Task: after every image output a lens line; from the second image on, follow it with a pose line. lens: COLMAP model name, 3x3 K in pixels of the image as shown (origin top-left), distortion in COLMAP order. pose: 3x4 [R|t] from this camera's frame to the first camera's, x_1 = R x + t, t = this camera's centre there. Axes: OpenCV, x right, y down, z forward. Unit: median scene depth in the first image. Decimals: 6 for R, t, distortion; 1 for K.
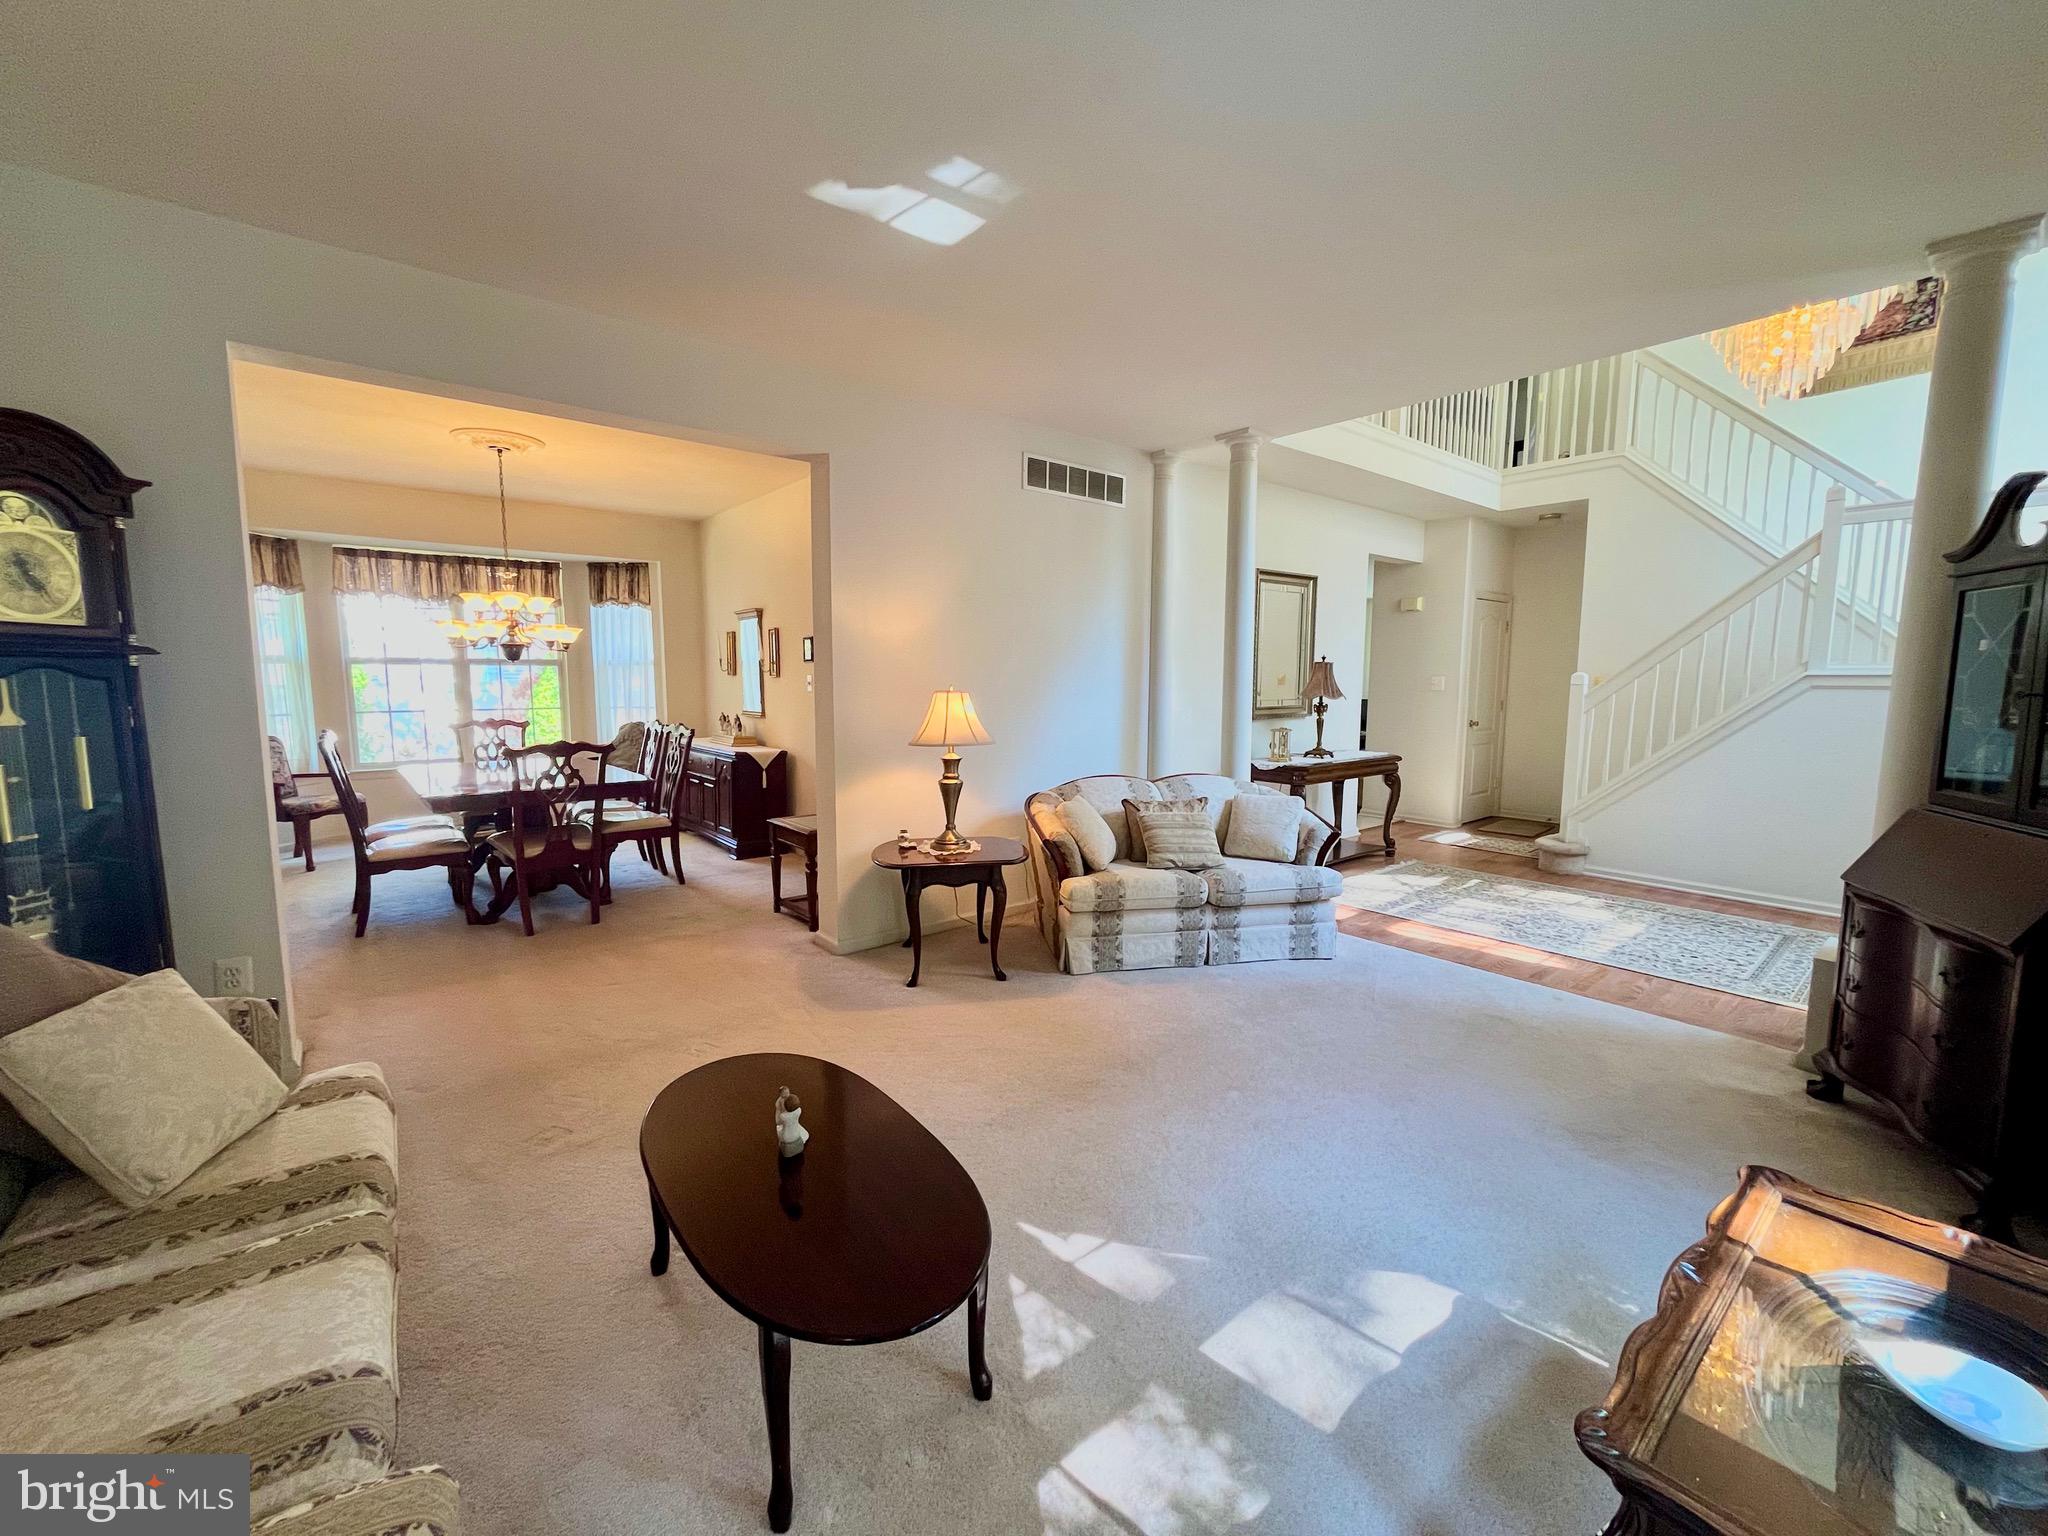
lens RADIAL K [[821.9, 0, 1026.1], [0, 821.9, 761.2], [0, 0, 1]] dist [-0.005198, 0.000153]
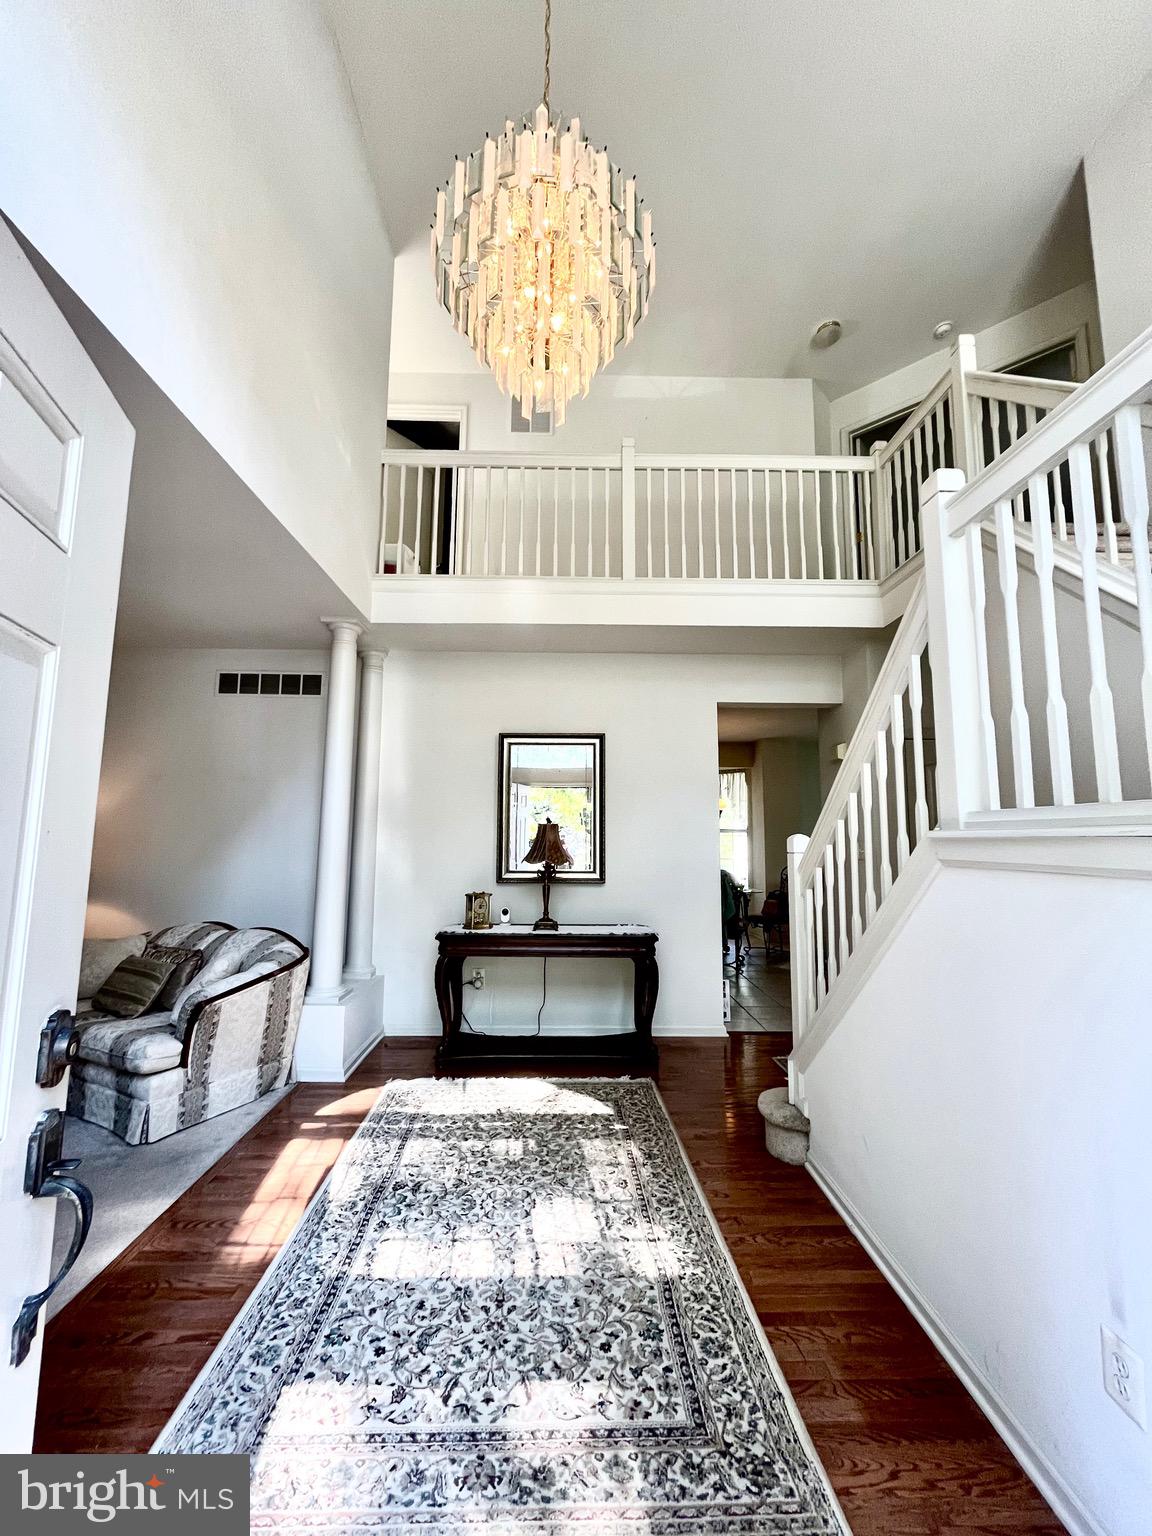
lens RADIAL K [[616.4, 0, 571.7], [0, 616.4, 765.9], [0, 0, 1]] dist [-0.005198, 0.000153]
pose [[0.783493, -0.066725, -0.617808, 1.107431], [-0.071076, 0.978070, -0.195771, -0.067275], [0.617323, 0.197297, 0.761569, 0.638464]]
